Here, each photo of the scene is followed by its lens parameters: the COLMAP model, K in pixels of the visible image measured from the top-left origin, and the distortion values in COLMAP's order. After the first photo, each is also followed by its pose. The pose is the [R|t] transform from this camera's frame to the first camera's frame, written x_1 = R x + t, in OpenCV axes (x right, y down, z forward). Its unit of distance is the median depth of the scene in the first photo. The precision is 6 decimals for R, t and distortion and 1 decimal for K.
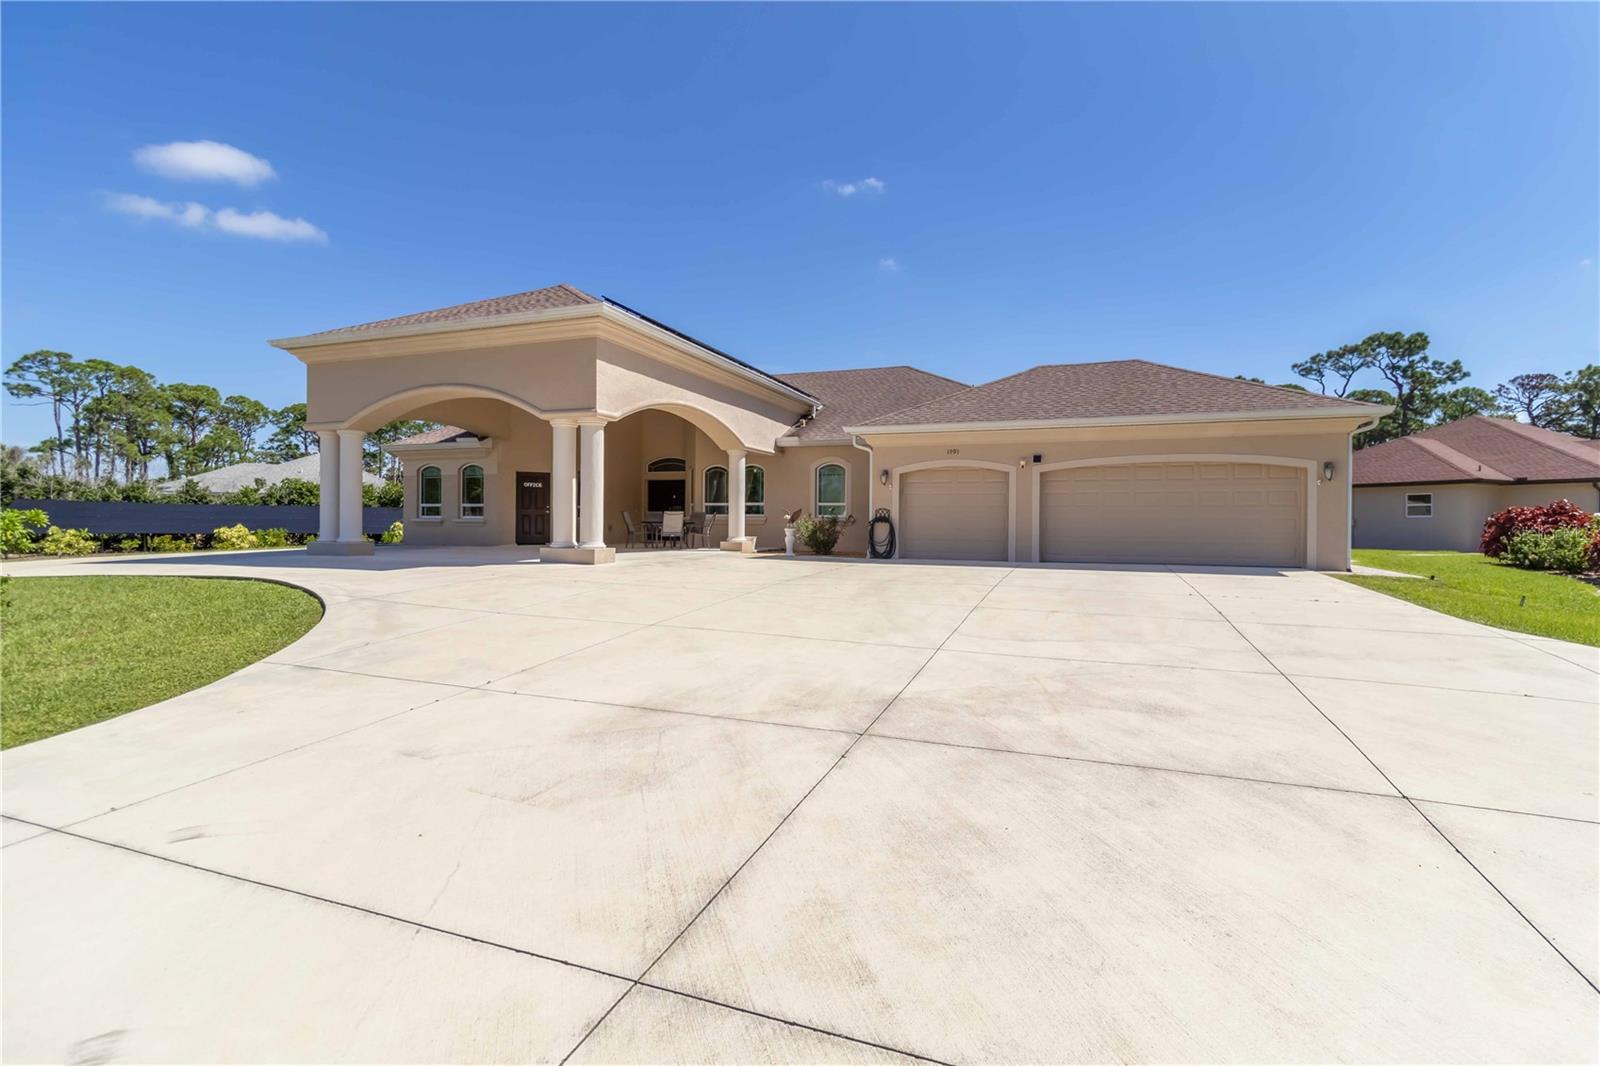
lens RADIAL K [[733.5, 0, 819.5], [0, 733.5, 514.5], [0, 0, 1]] dist [0.038643, 0.000103]
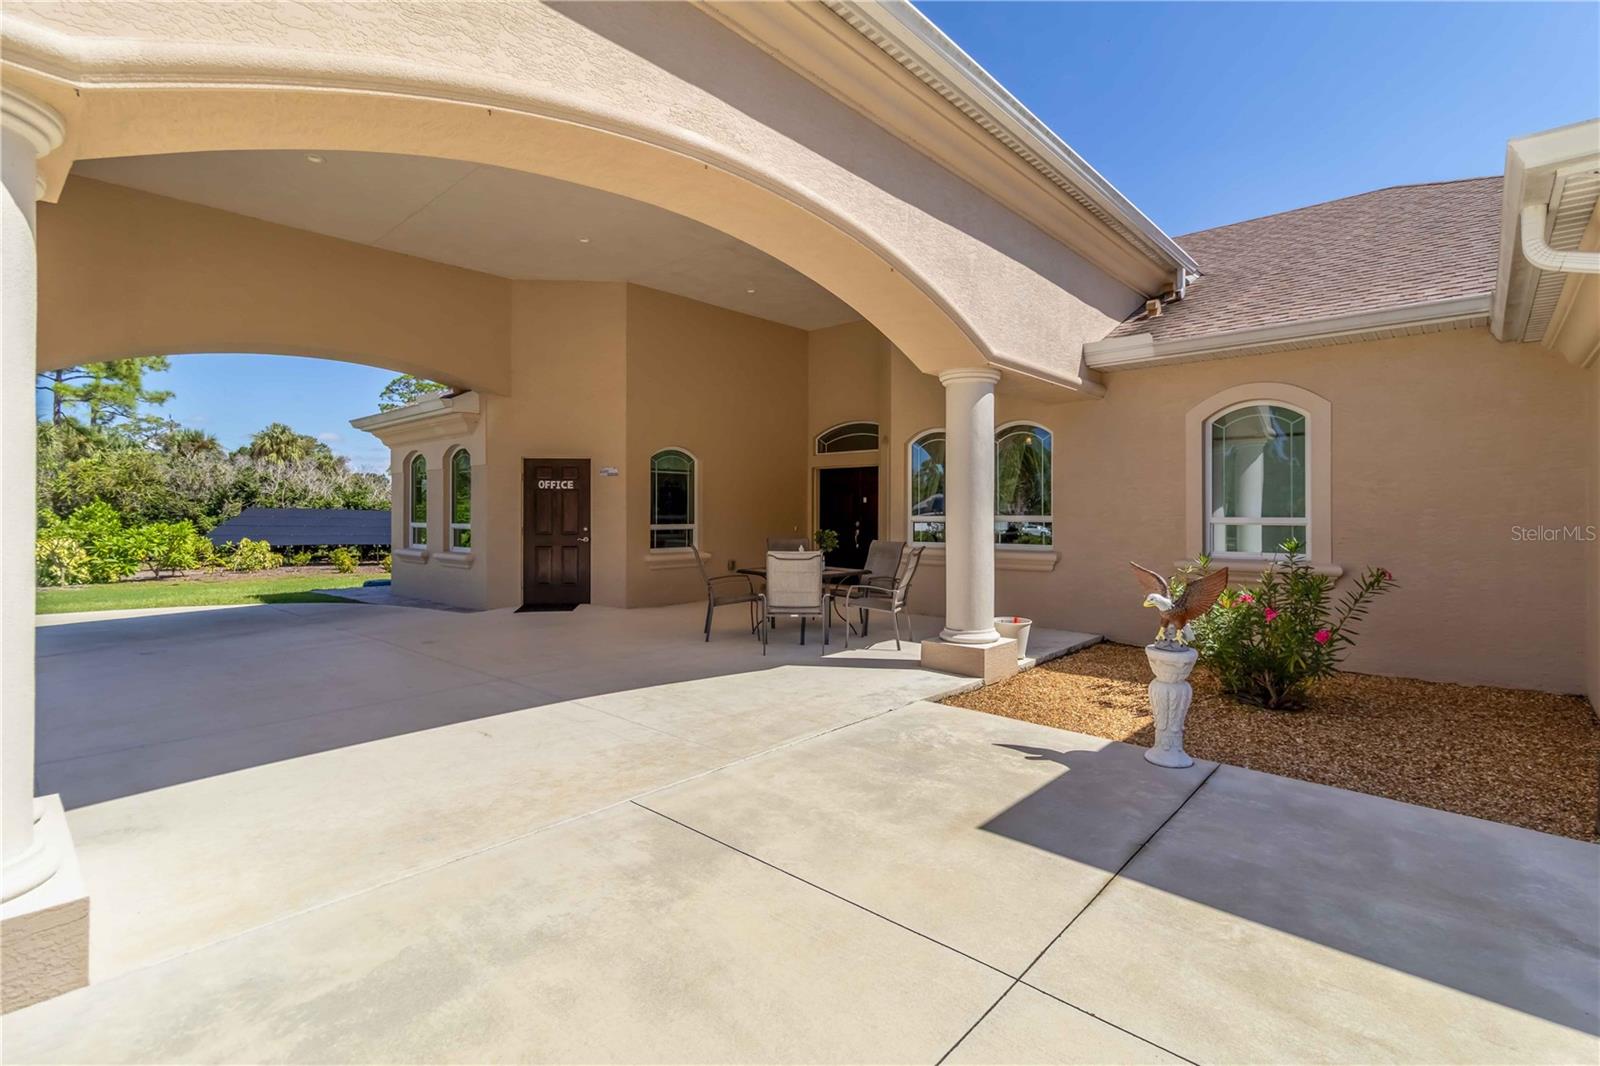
lens RADIAL K [[733.5, 0, 819.5], [0, 733.5, 514.5], [0, 0, 1]] dist [0.038643, 0.000103]
pose [[0.931738, -0.006065, -0.363080, -0.049182], [0.010829, 0.999880, 0.011087, -0.023799], [0.362969, -0.014262, 0.931692, 0.606902]]
